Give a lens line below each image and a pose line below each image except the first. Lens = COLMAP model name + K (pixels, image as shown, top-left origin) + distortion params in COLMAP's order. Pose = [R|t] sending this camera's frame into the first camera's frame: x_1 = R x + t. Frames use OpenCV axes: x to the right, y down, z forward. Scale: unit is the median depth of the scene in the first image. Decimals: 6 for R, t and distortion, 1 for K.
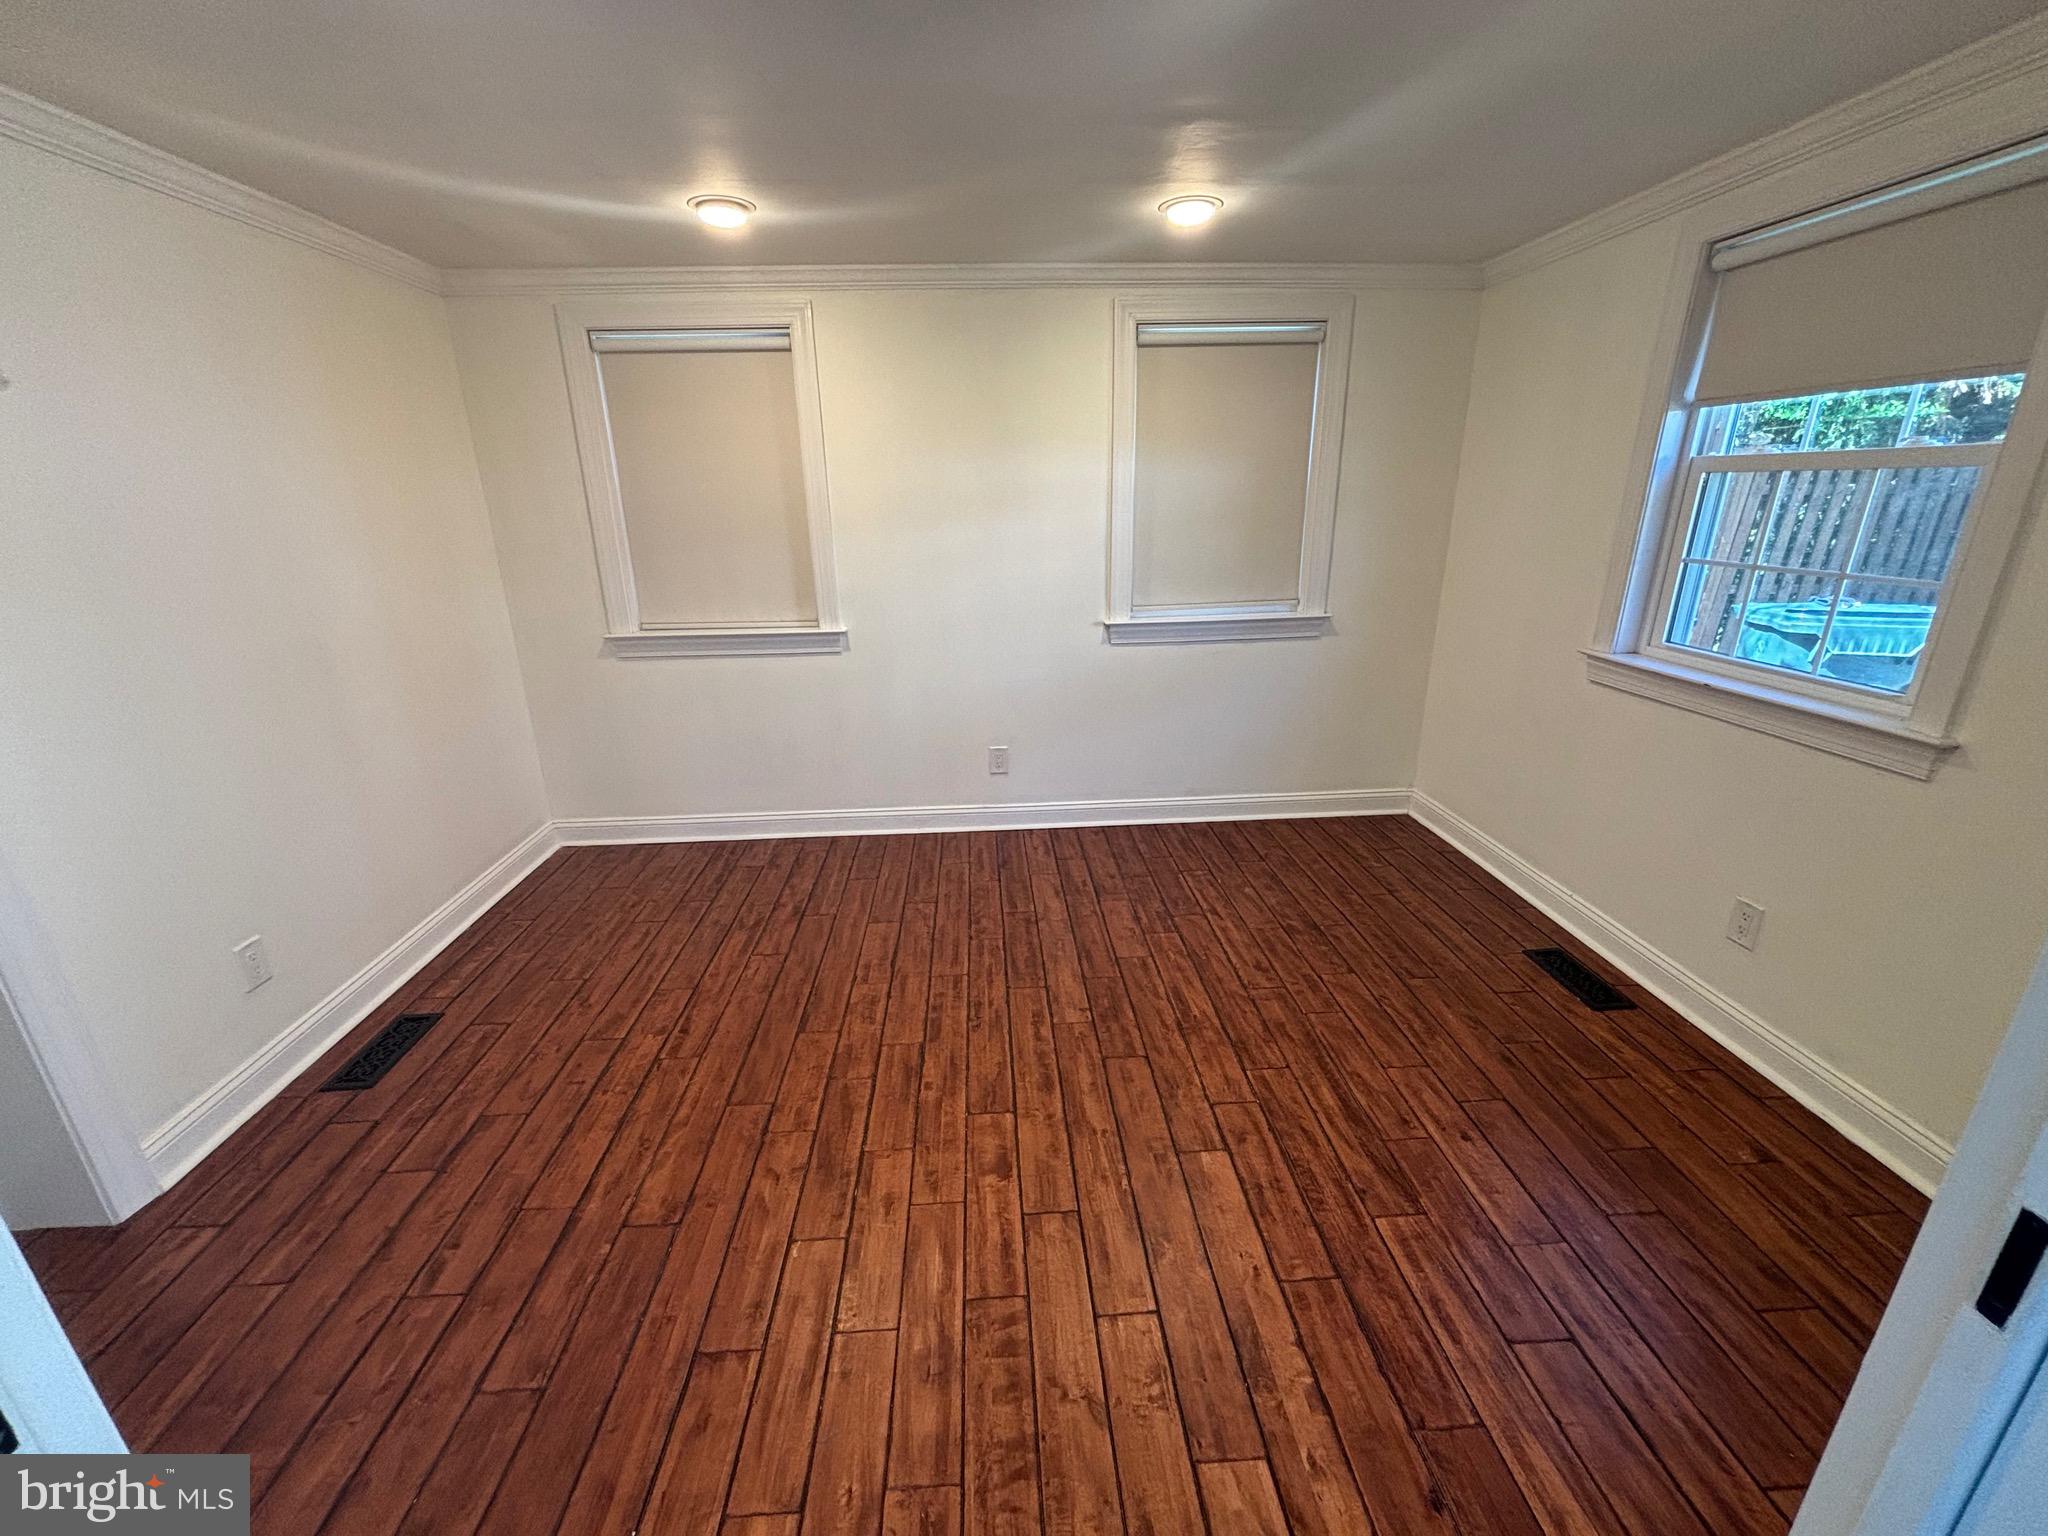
lens RADIAL K [[822.4, 0, 1024.0], [0, 822.4, 768.0], [0, 0, 1]] dist [-0.009204, -0.000285]
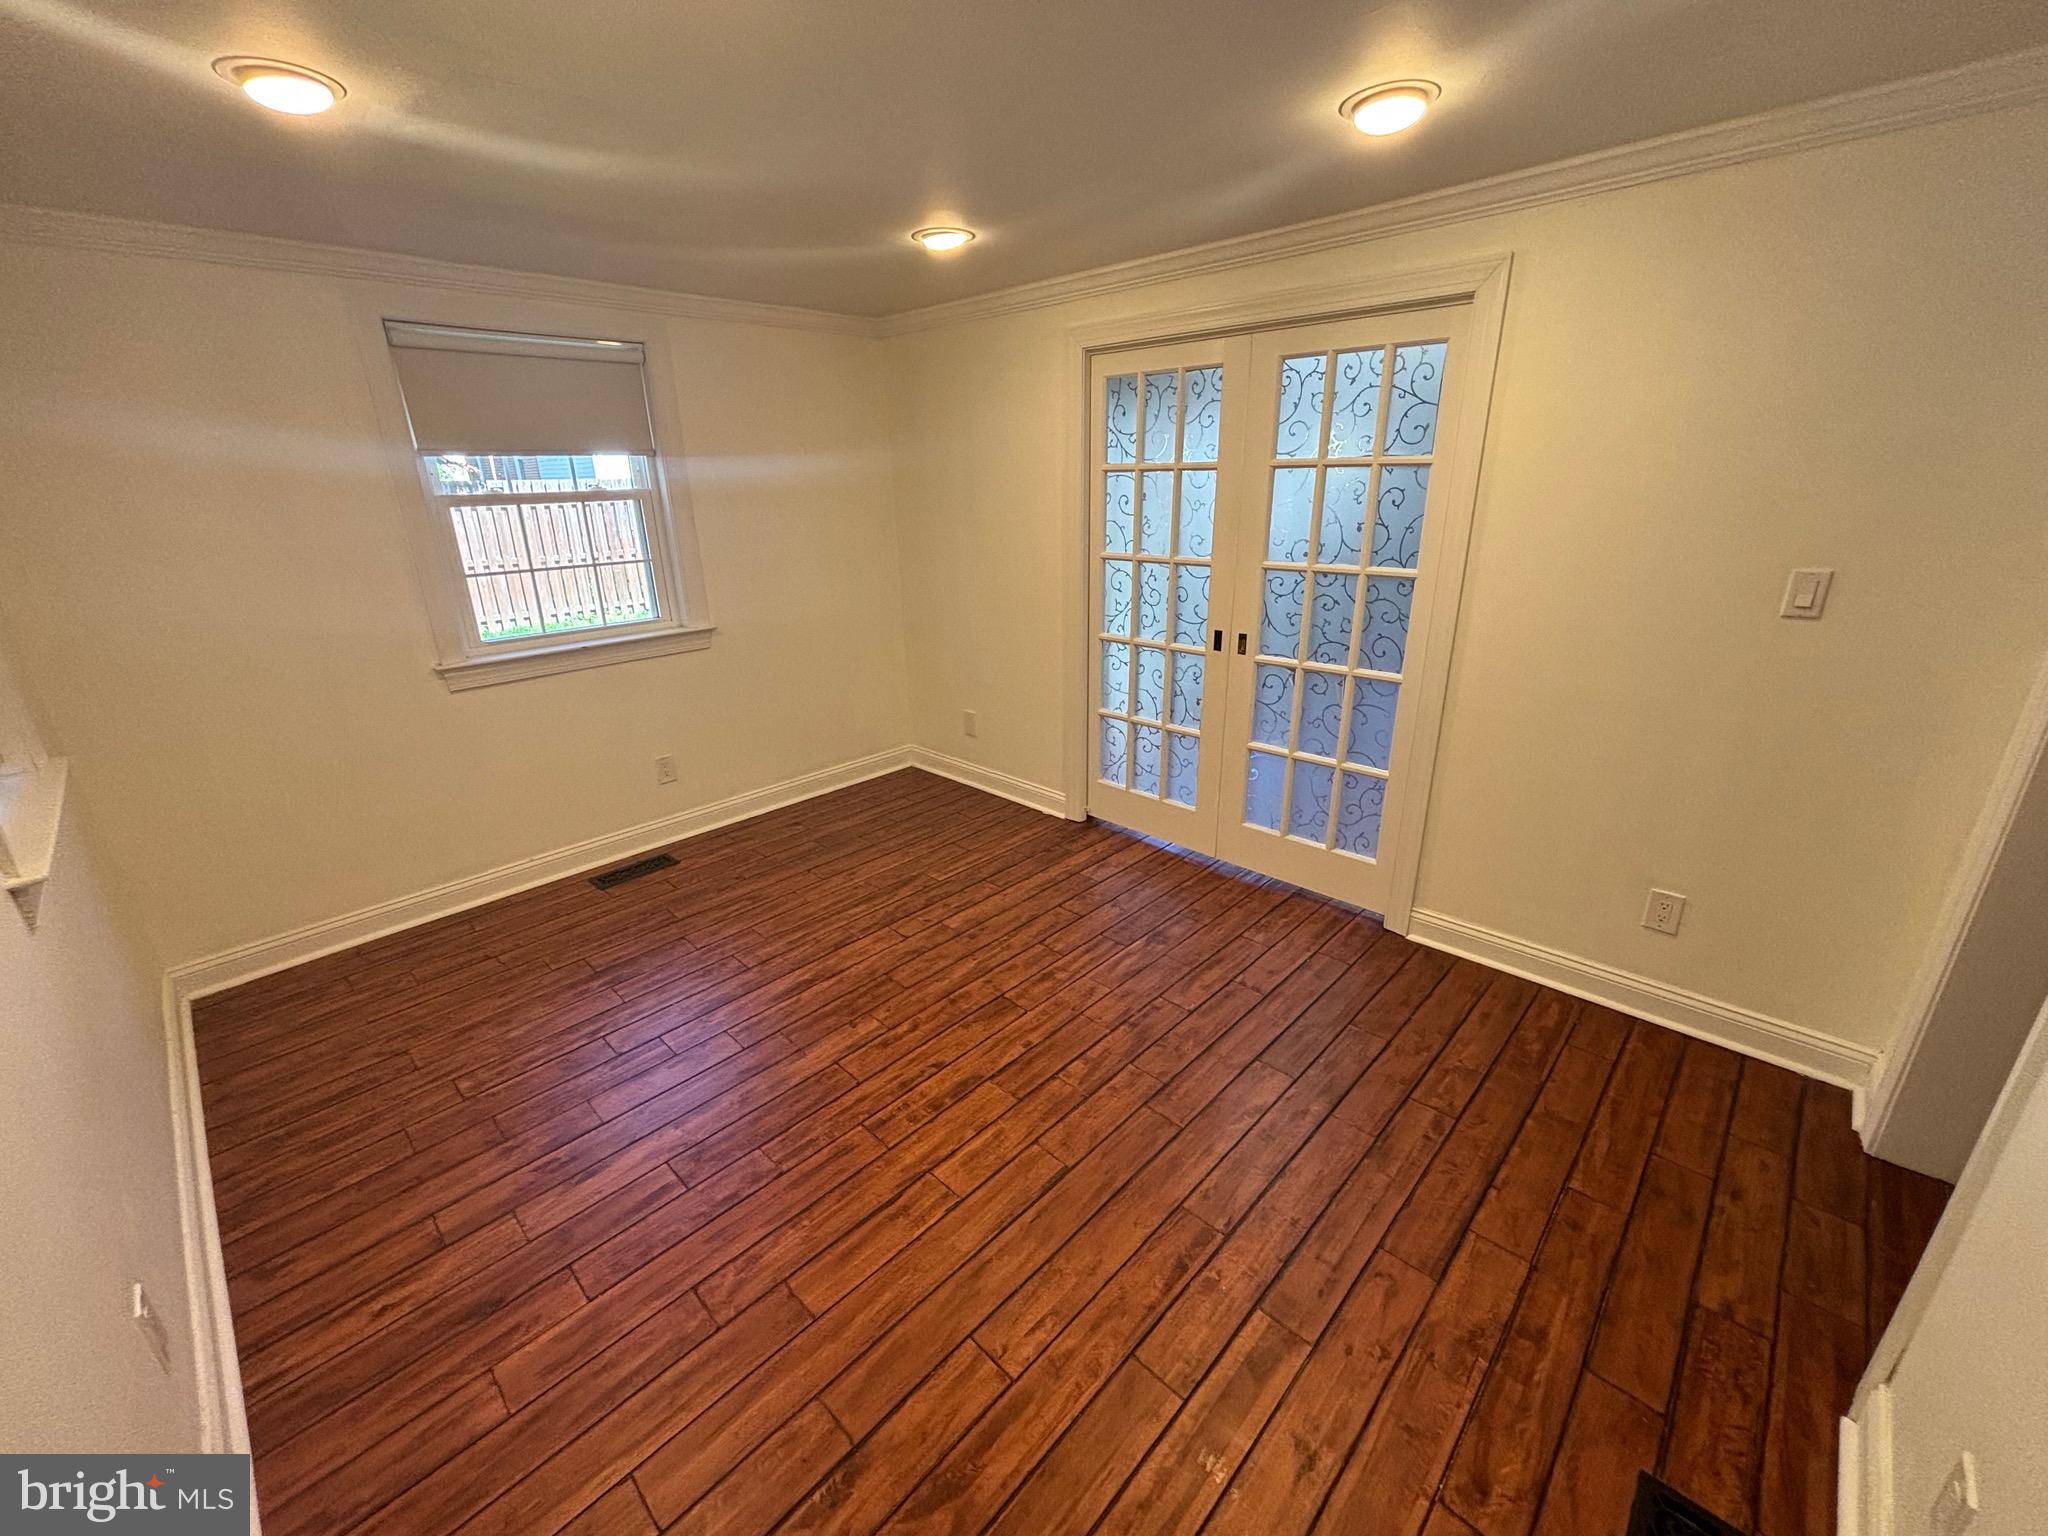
lens RADIAL K [[822.4, 0, 1024.0], [0, 822.4, 768.0], [0, 0, 1]] dist [-0.009204, -0.000285]
pose [[-0.679103, -0.216957, 0.701248, -0.796859], [0.267181, 0.816733, 0.511430, -0.476497], [-0.683691, 0.534674, -0.496679, 1.334741]]
